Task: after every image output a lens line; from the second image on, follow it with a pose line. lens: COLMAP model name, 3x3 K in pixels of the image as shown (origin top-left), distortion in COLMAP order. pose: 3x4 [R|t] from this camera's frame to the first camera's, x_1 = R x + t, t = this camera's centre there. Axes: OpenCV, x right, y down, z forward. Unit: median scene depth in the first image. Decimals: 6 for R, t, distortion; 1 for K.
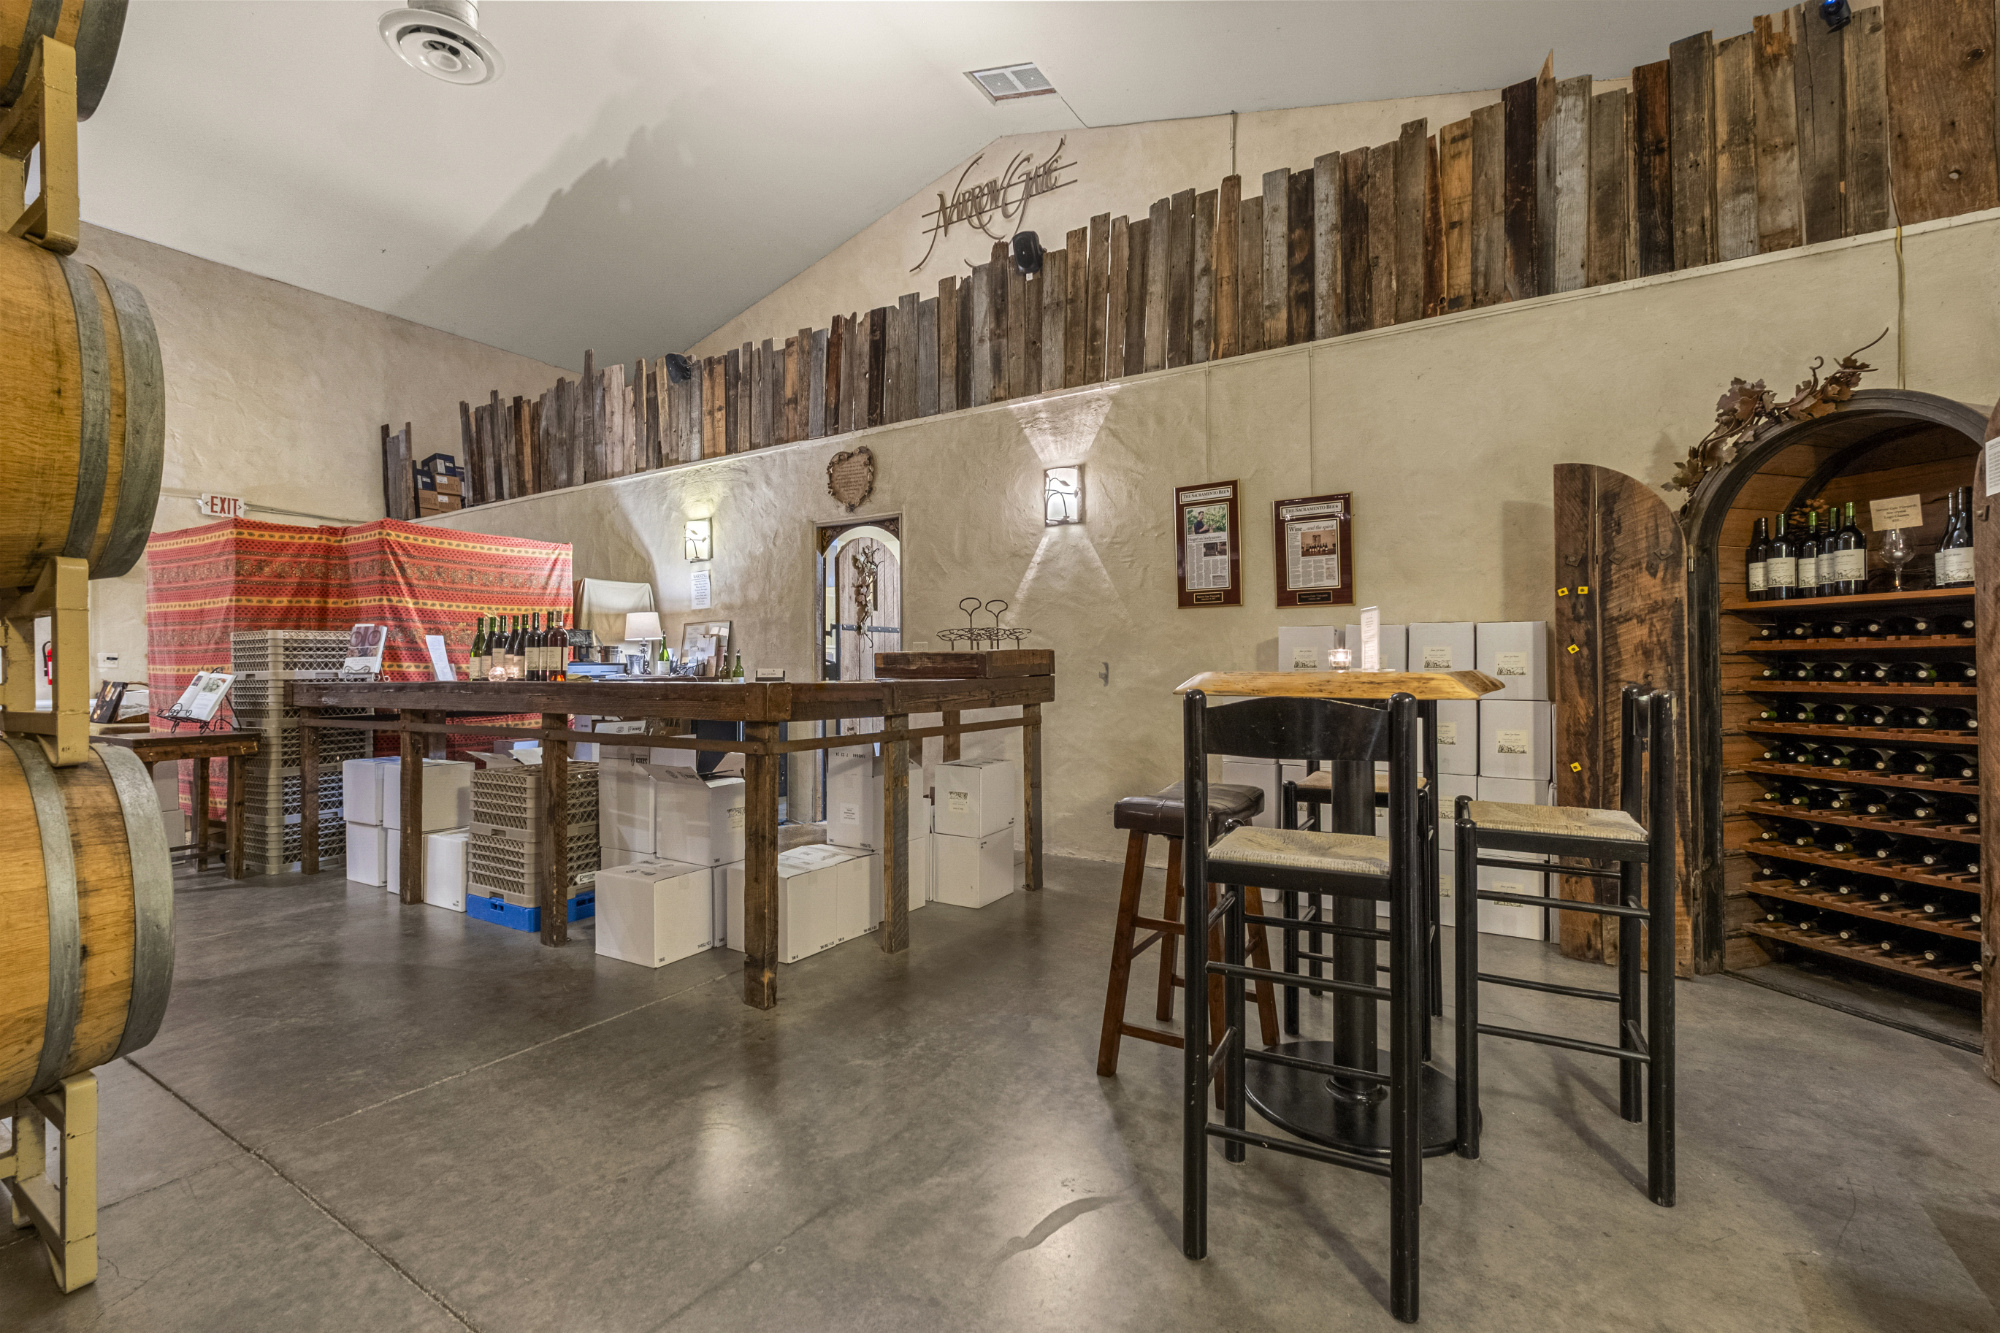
lens RADIAL K [[856.2, 0, 999.2], [0, 856.2, 660.3], [0, 0, 1]] dist [-0.001361, -0.000042]
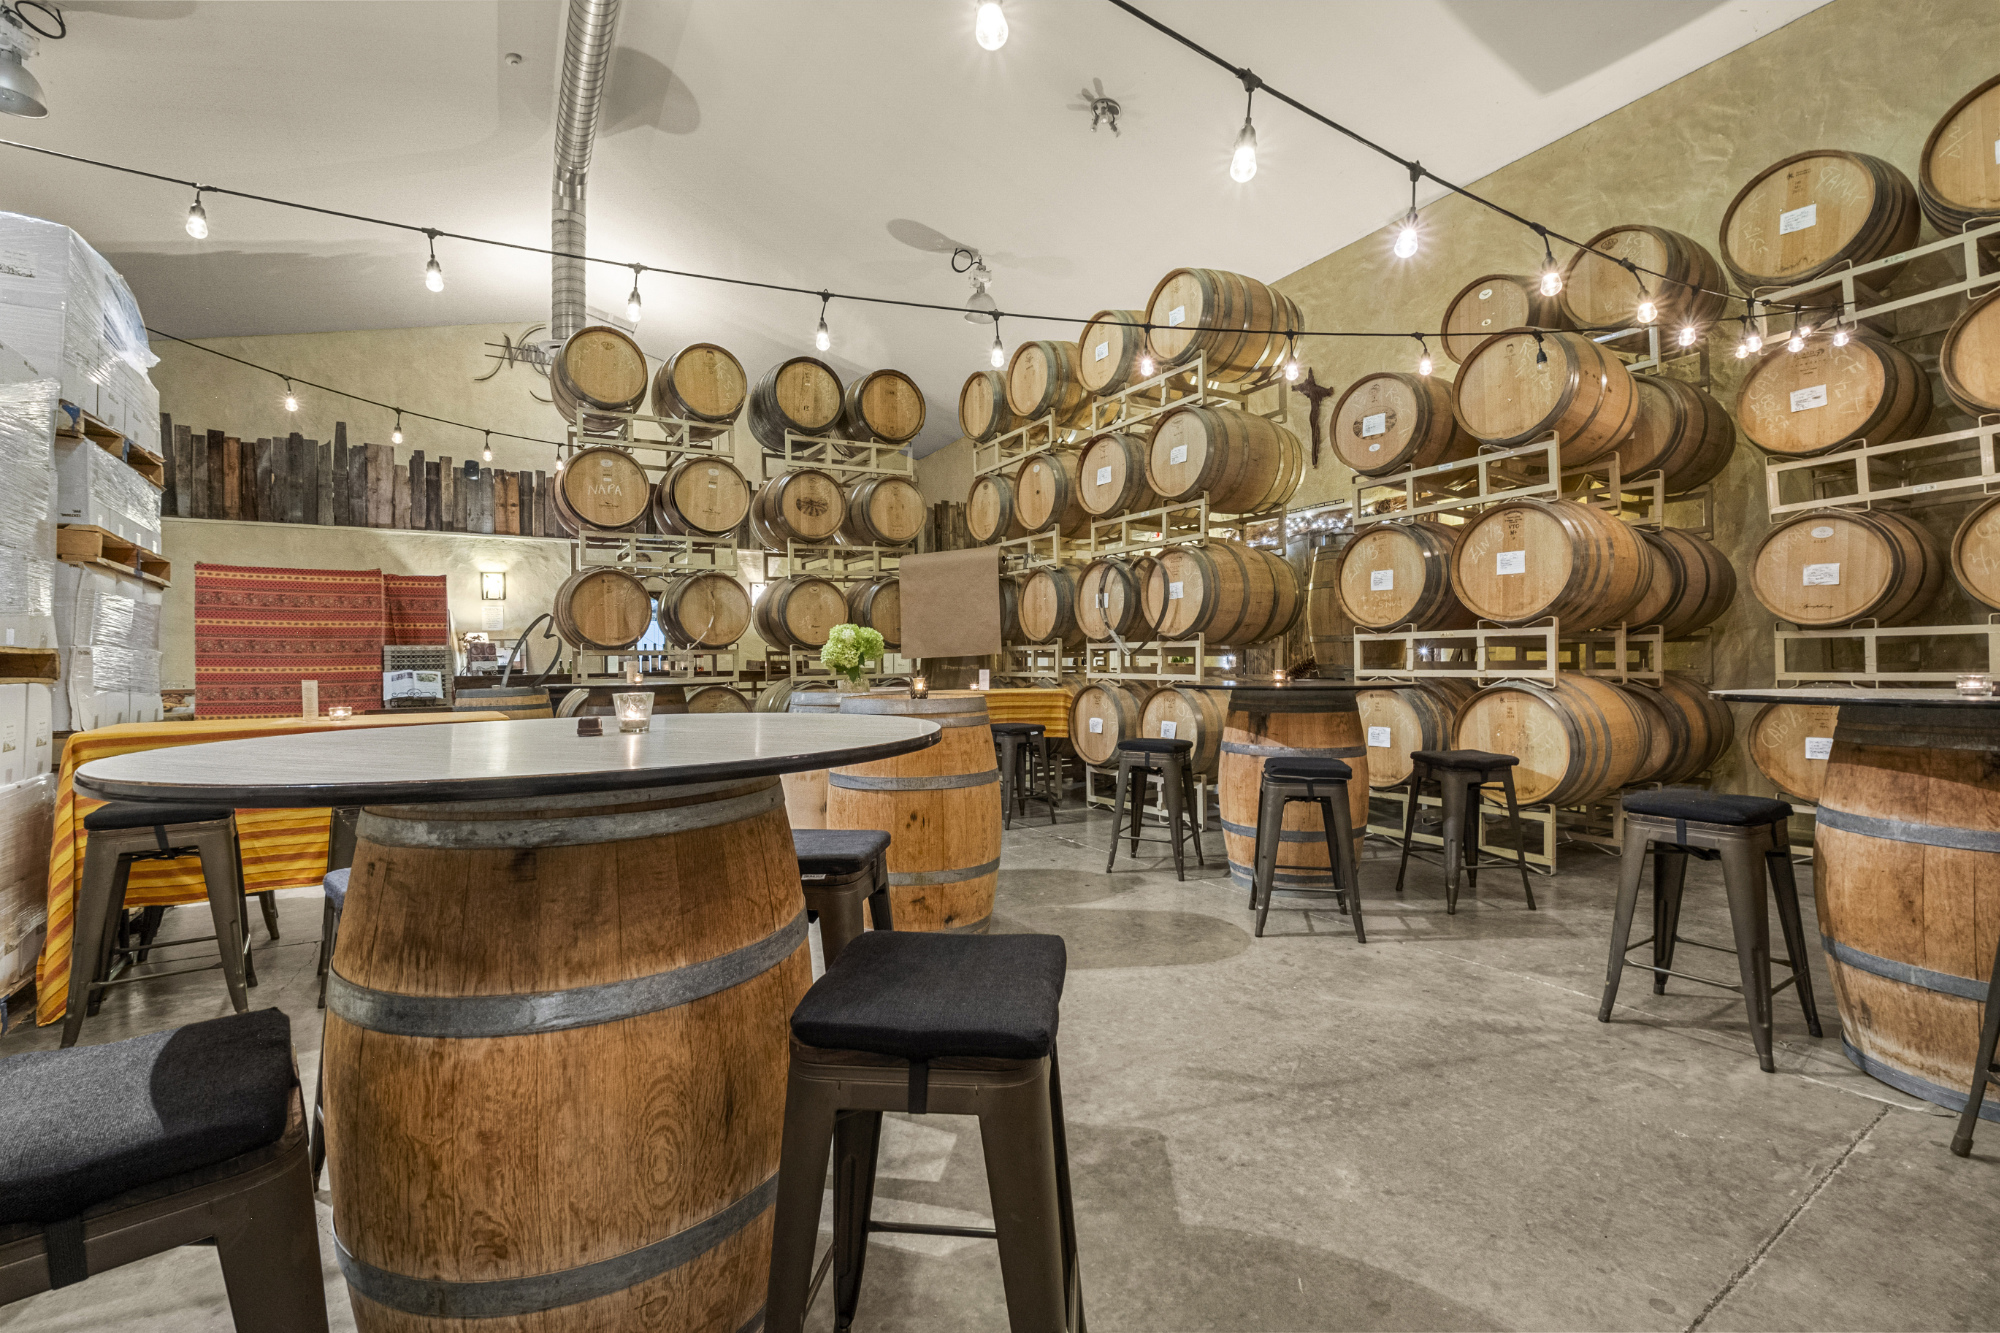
lens RADIAL K [[856.2, 0, 1000.4], [0, 856.2, 667.8], [0, 0, 1]] dist [-0.001361, -0.000042]
pose [[0.472067, -0.000401, 0.881563, -1.237226], [0.001885, 0.999998, -0.000555, 0.009829], [-0.881561, 0.001924, 0.472067, -0.516387]]
